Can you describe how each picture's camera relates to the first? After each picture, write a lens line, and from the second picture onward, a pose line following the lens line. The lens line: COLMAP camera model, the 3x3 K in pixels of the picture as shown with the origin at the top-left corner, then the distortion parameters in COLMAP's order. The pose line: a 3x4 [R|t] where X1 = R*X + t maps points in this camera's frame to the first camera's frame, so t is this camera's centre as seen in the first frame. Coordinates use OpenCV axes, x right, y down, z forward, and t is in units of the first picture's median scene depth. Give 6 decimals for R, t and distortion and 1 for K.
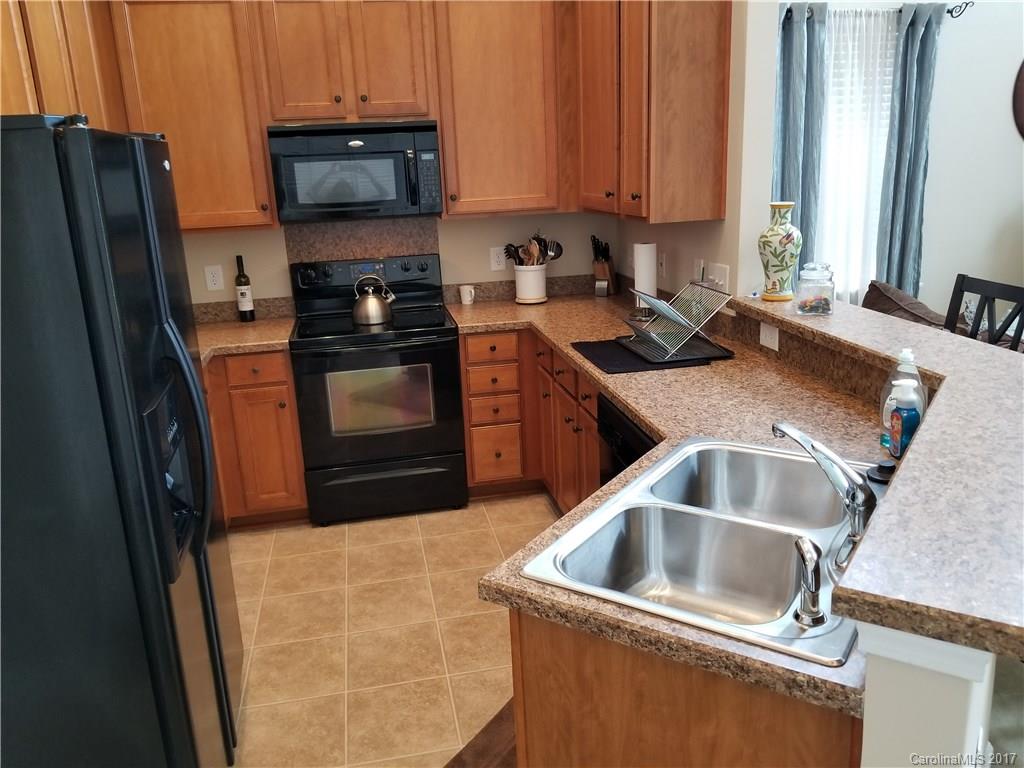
lens RADIAL K [[804.4, 0, 512.0], [0, 804.4, 384.0], [0, 0, 1]] dist [0.080974, -0.121338]
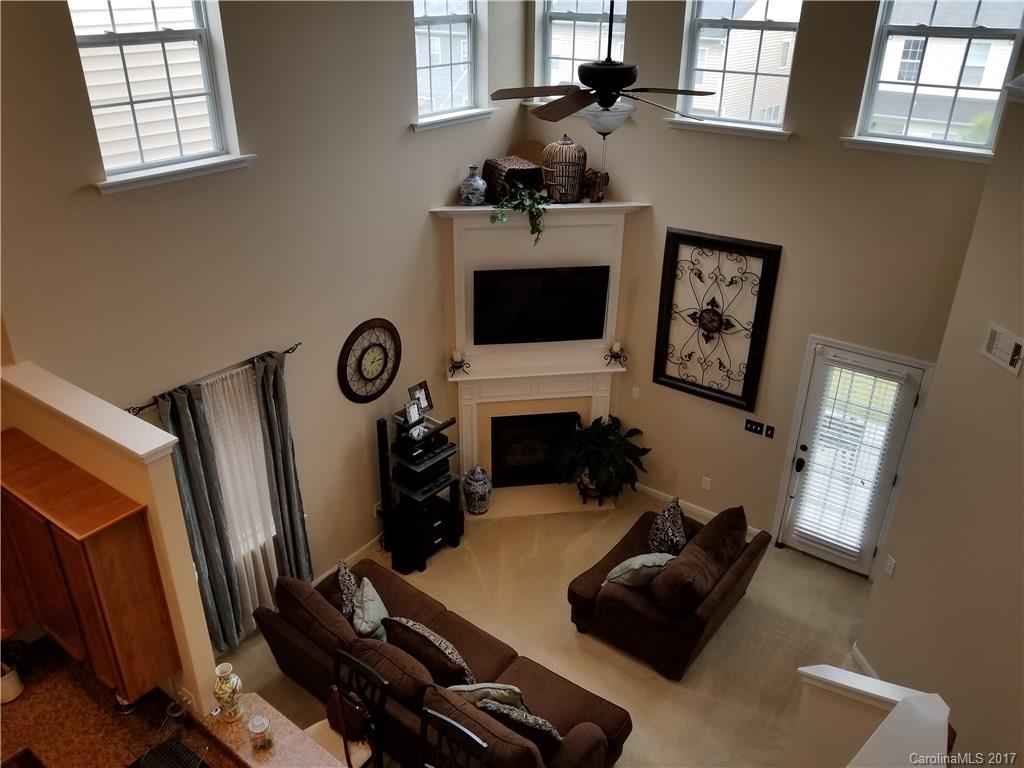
lens RADIAL K [[804.4, 0, 512.0], [0, 804.4, 384.0], [0, 0, 1]] dist [0.080974, -0.121338]
pose [[0.740548, -0.261595, 0.618996, -0.044470], [0.136863, 0.960527, 0.242191, -0.694736], [-0.657918, -0.094636, 0.747119, -0.285187]]
